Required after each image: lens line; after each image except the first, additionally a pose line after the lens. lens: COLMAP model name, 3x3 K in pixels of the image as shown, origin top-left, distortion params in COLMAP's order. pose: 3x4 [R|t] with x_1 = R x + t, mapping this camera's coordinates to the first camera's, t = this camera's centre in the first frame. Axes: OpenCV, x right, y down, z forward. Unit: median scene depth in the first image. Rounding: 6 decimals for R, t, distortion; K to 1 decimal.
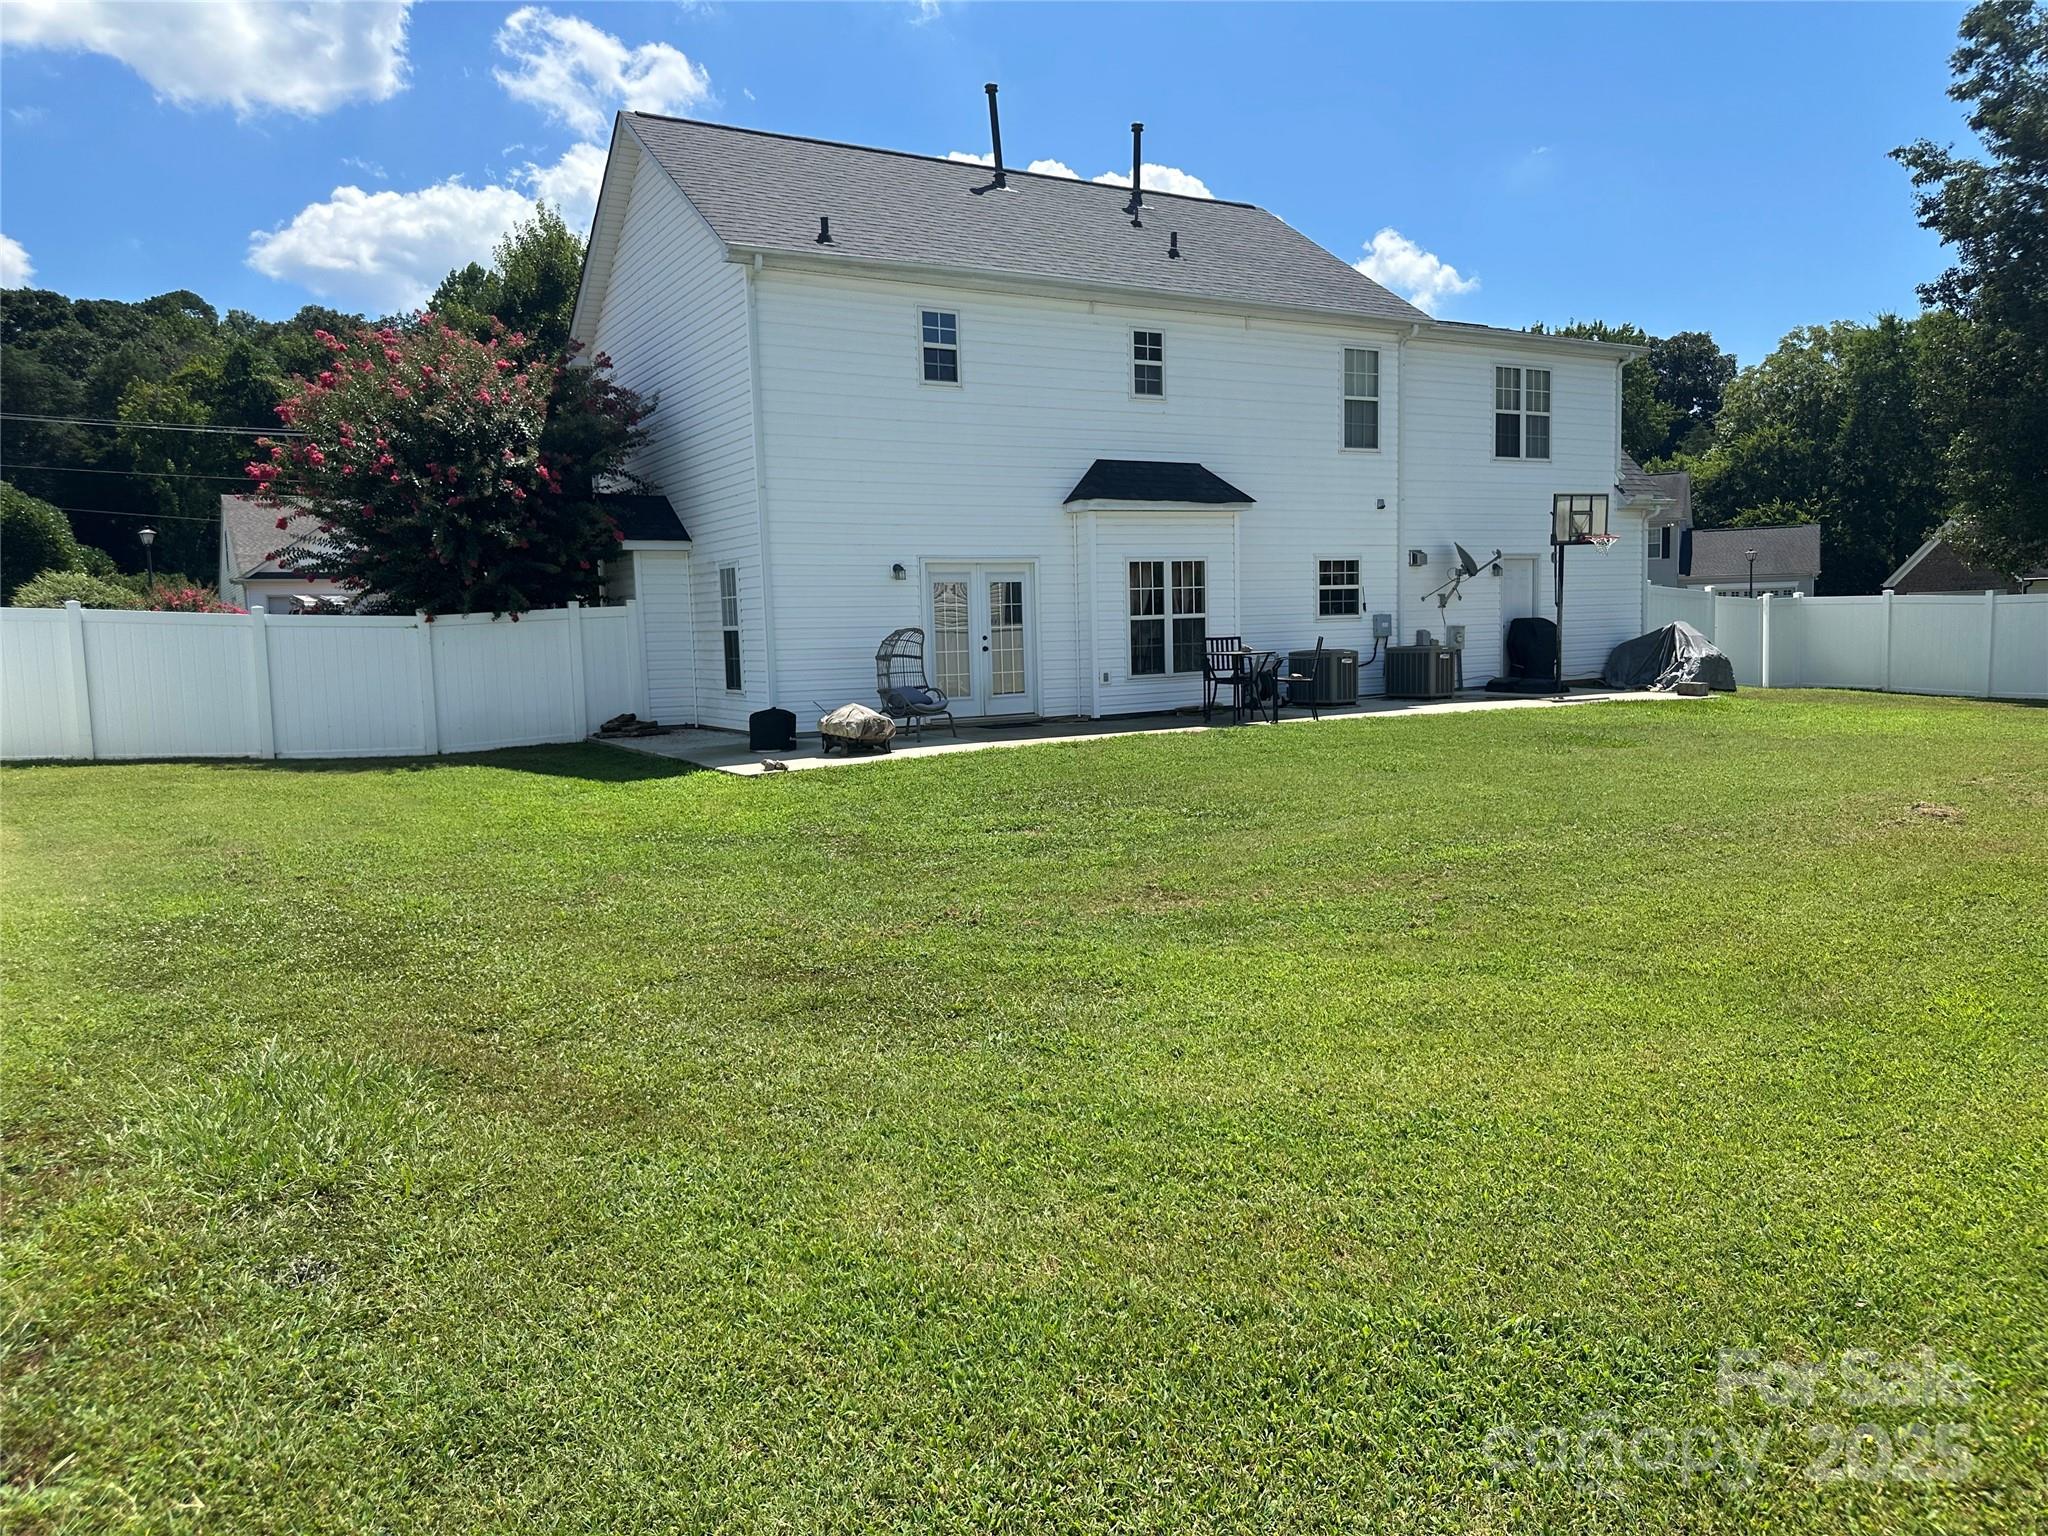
lens RADIAL K [[1447.7, 0, 1025.0], [0, 1447.7, 765.3], [0, 0, 1]] dist [0.057702, -0.083216]
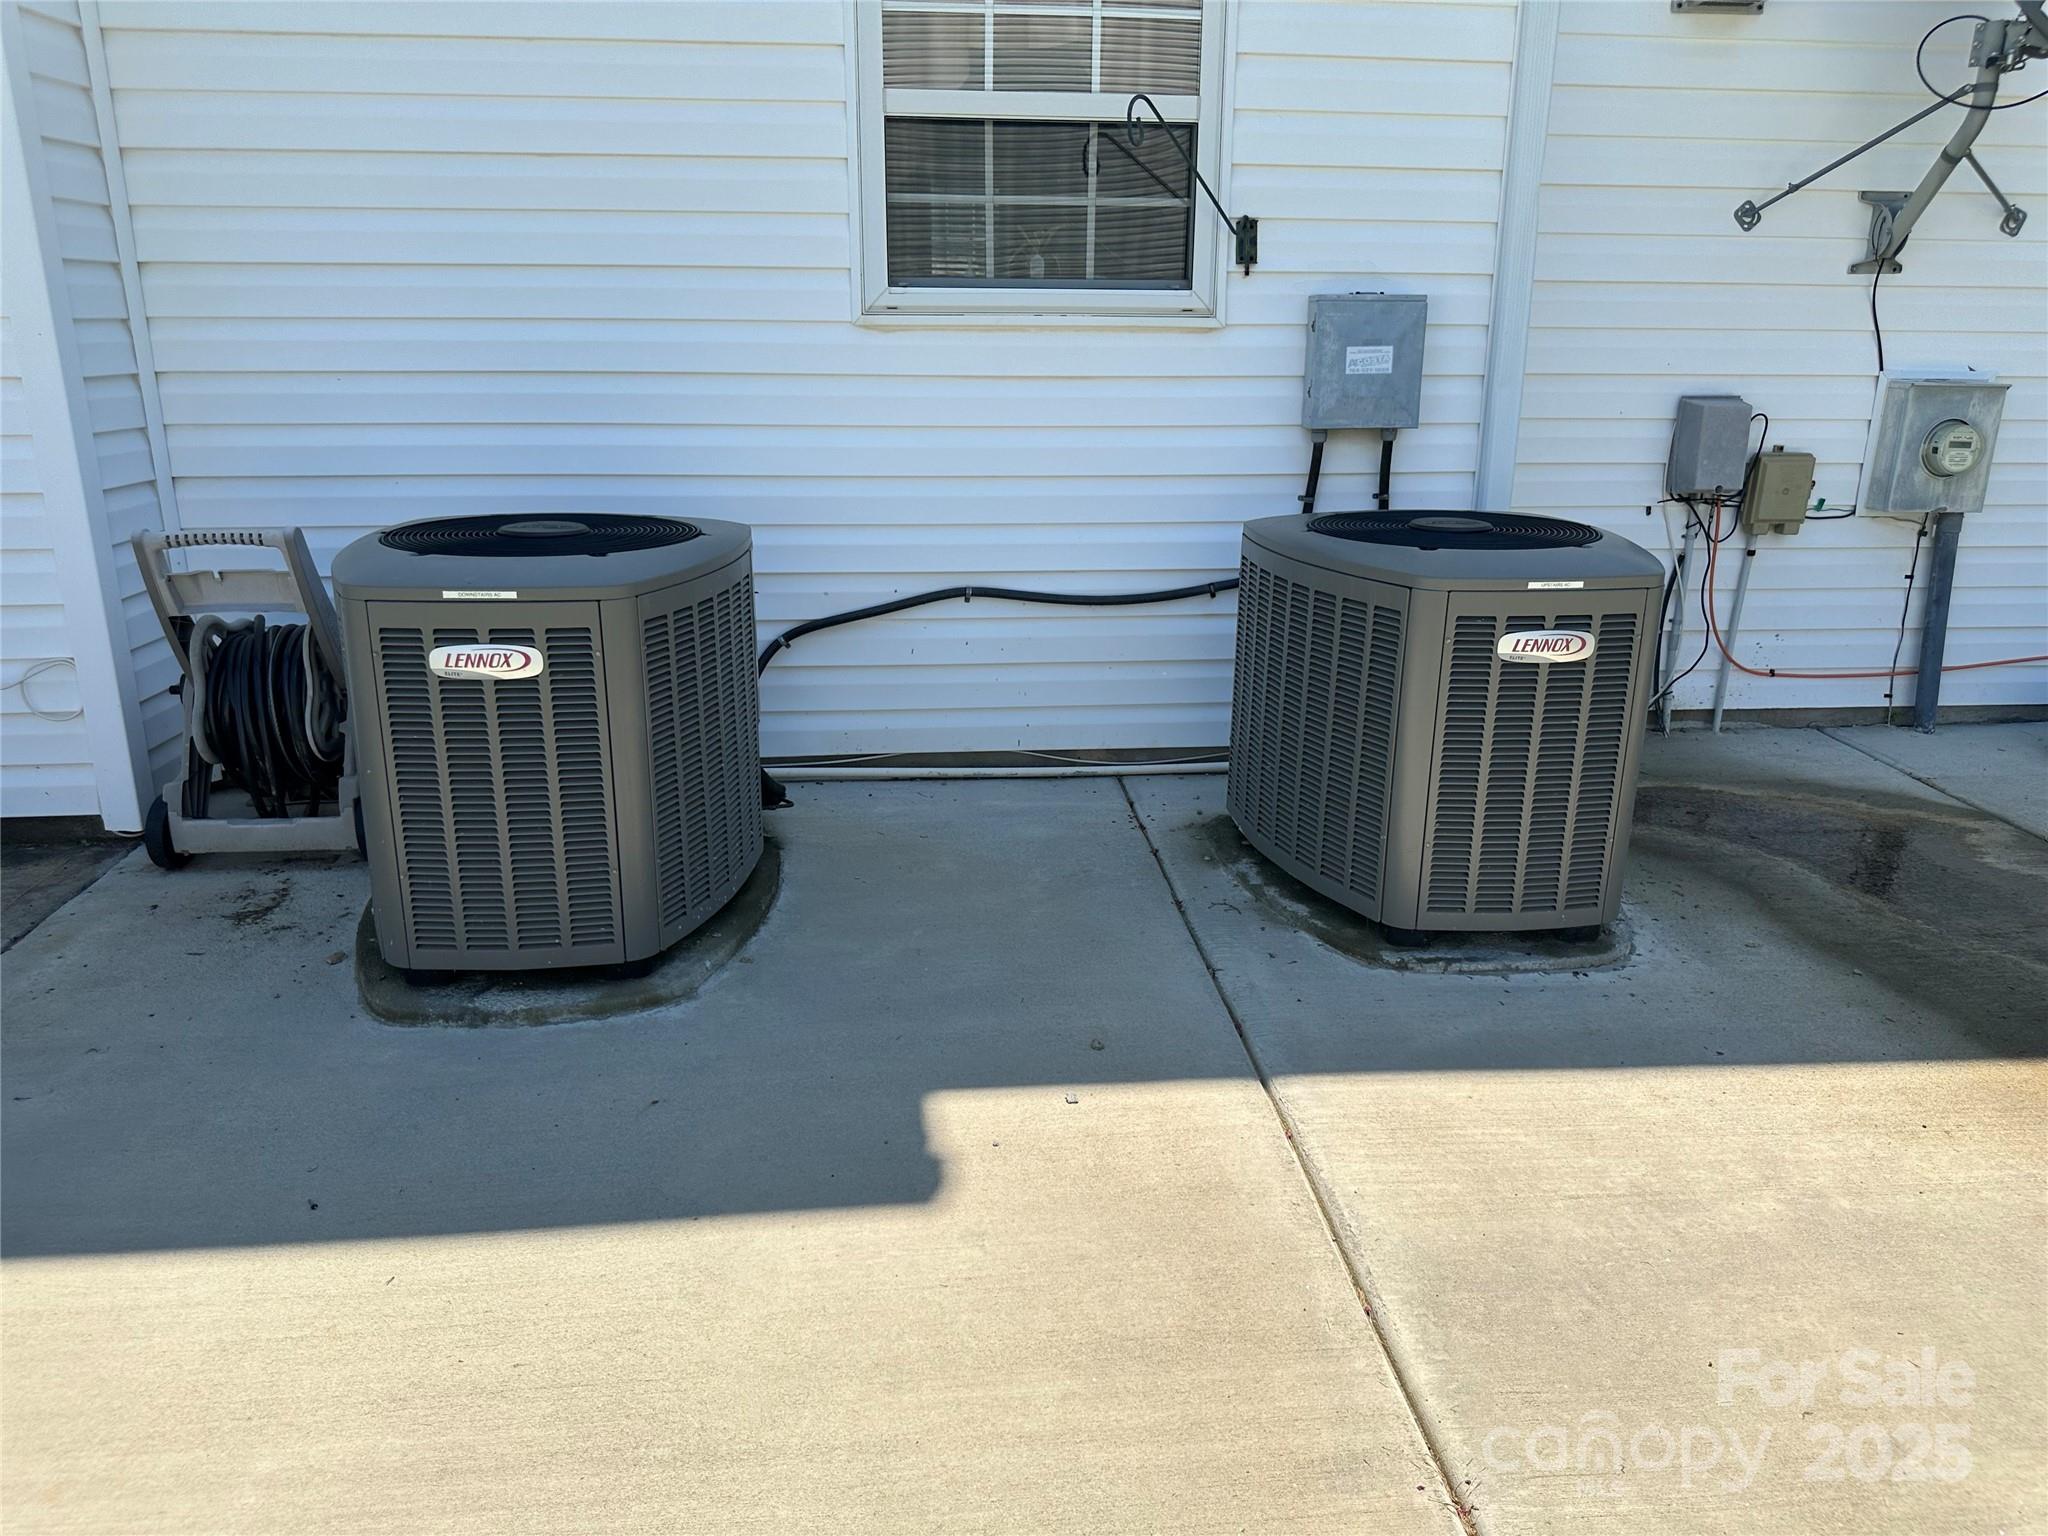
lens RADIAL K [[1447.7, 0, 1023.3], [0, 1447.7, 764.9], [0, 0, 1]] dist [0.057702, -0.083216]
pose [[0.911711, 0.160098, -0.378354, 0.289409], [-0.074109, 0.969927, 0.231839, -0.089729], [0.404093, -0.183331, 0.896158, 0.846565]]
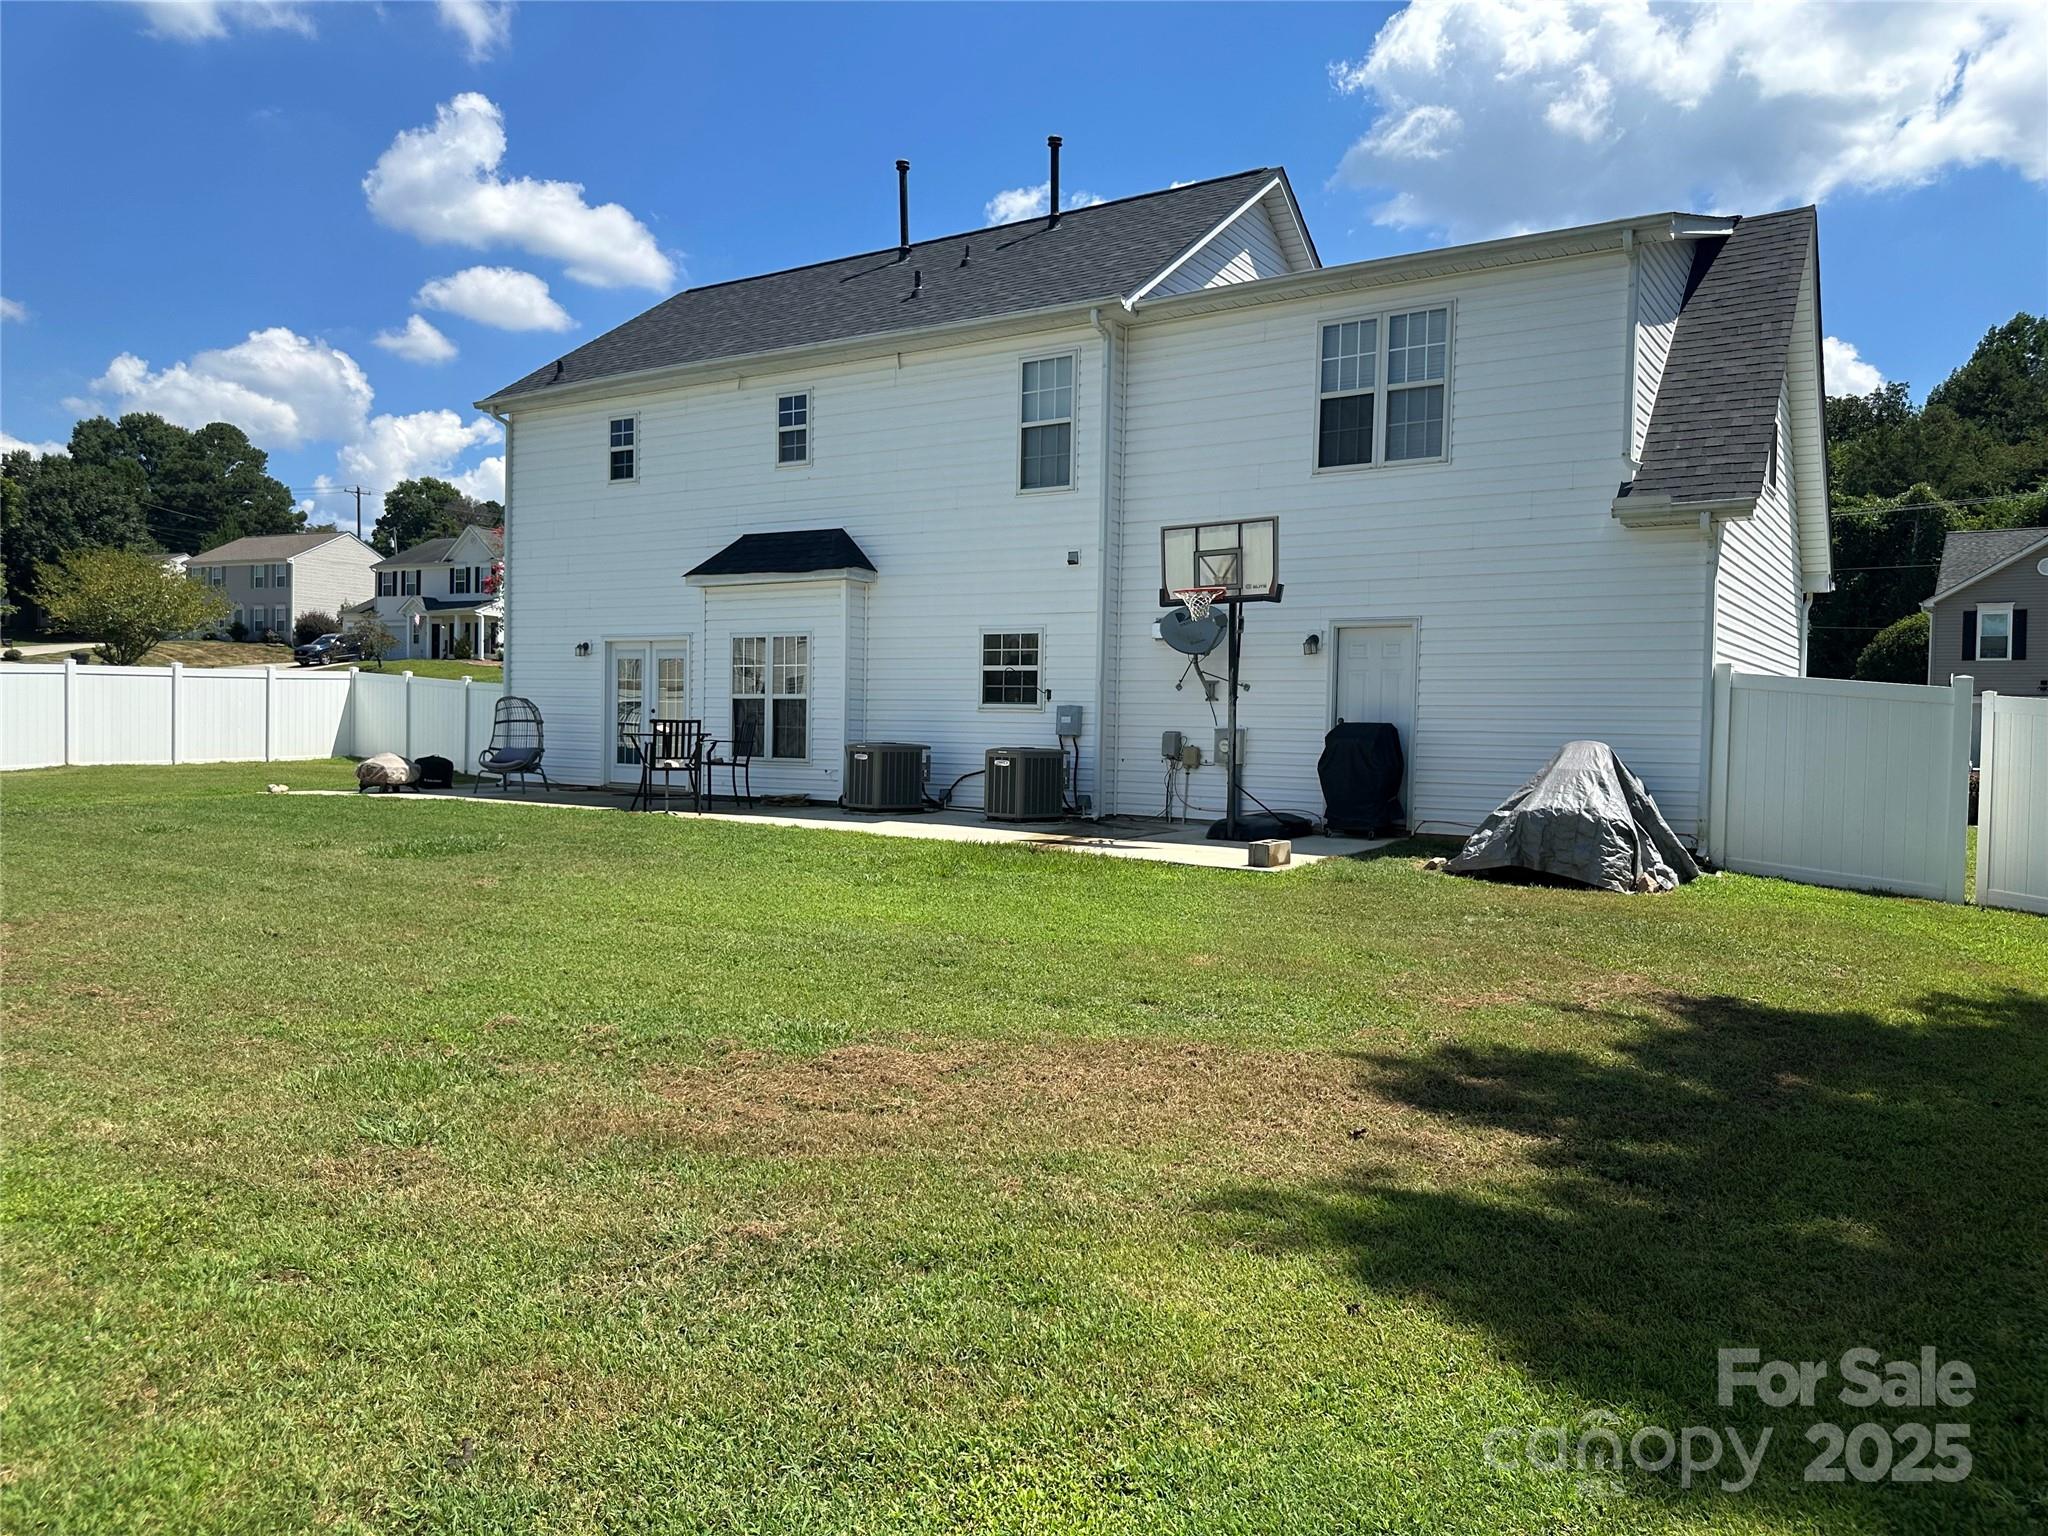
lens RADIAL K [[1447.7, 0, 1023.4], [0, 1447.7, 770.0], [0, 0, 1]] dist [0.057702, -0.083216]
pose [[0.446048, 0.068231, -0.892404, 0.919325], [-0.120161, 0.992628, 0.015835, -0.082383], [0.886906, 0.100169, 0.450959, 0.667896]]
